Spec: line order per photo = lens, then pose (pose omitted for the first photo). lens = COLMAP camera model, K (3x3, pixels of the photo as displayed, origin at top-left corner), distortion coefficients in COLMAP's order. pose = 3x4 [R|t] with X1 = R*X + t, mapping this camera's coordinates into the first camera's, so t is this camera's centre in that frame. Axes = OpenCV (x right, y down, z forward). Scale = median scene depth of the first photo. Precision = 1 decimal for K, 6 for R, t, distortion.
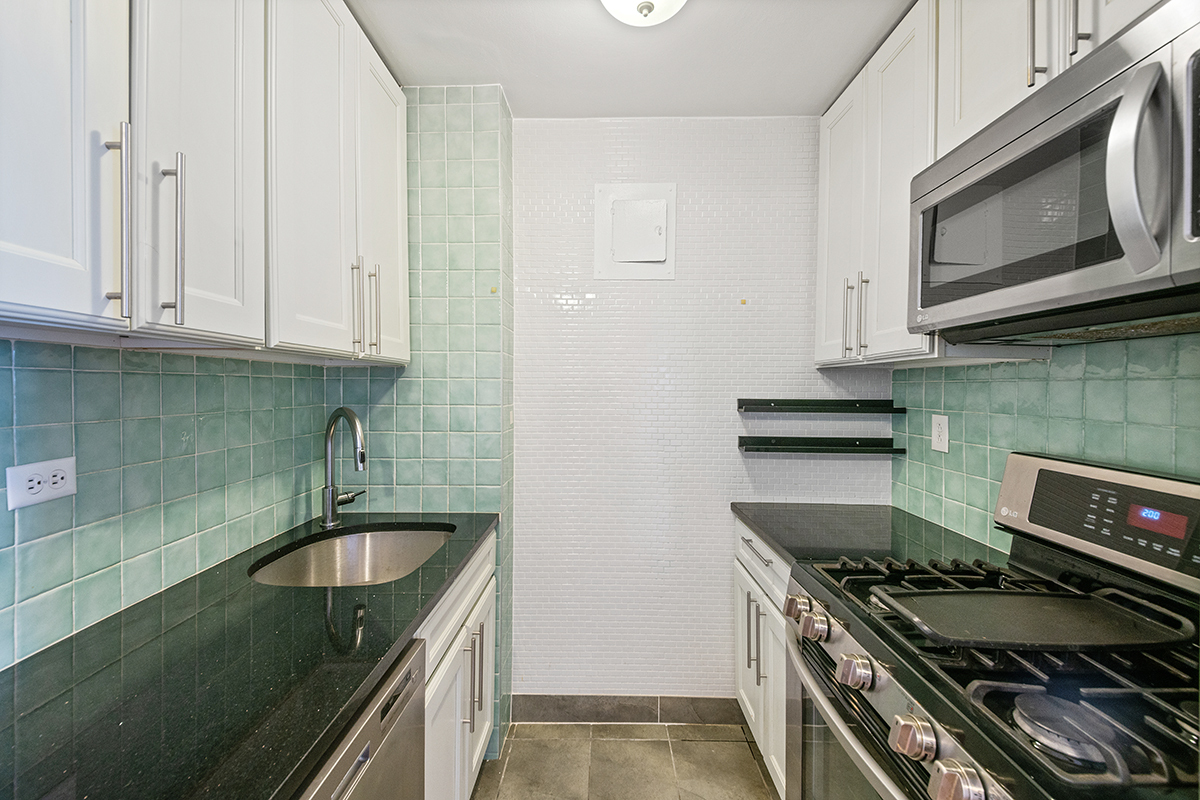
lens RADIAL K [[494.2, 0, 600.3], [0, 494.2, 398.9], [0, 0, 1]] dist [-0.007836, -0.001464]
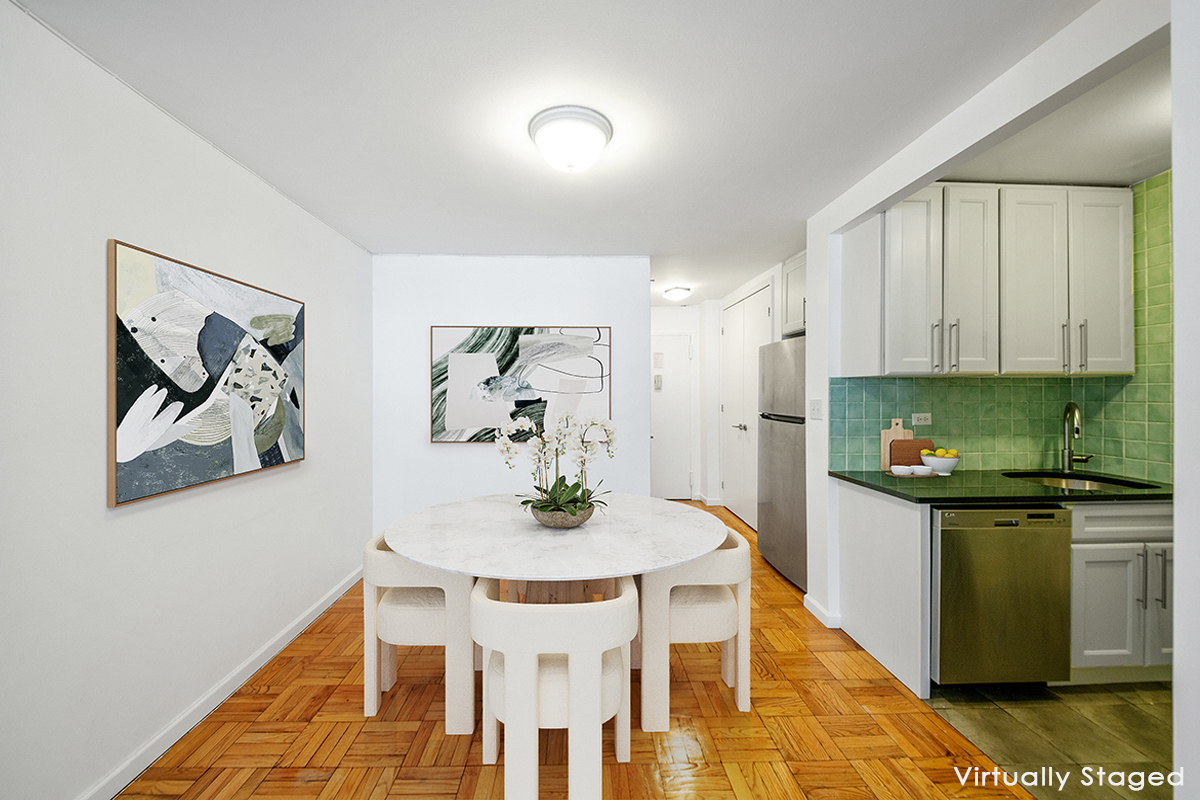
lens RADIAL K [[435.5, 0, 596.0], [0, 435.5, 394.3], [0, 0, 1]] dist [-0.016268, -0.000558]
pose [[0.029241, 0.012107, -0.999499, 1.892755], [-0.015517, 0.999812, 0.011657, -0.002203], [0.999452, 0.015168, 0.029424, -1.437926]]
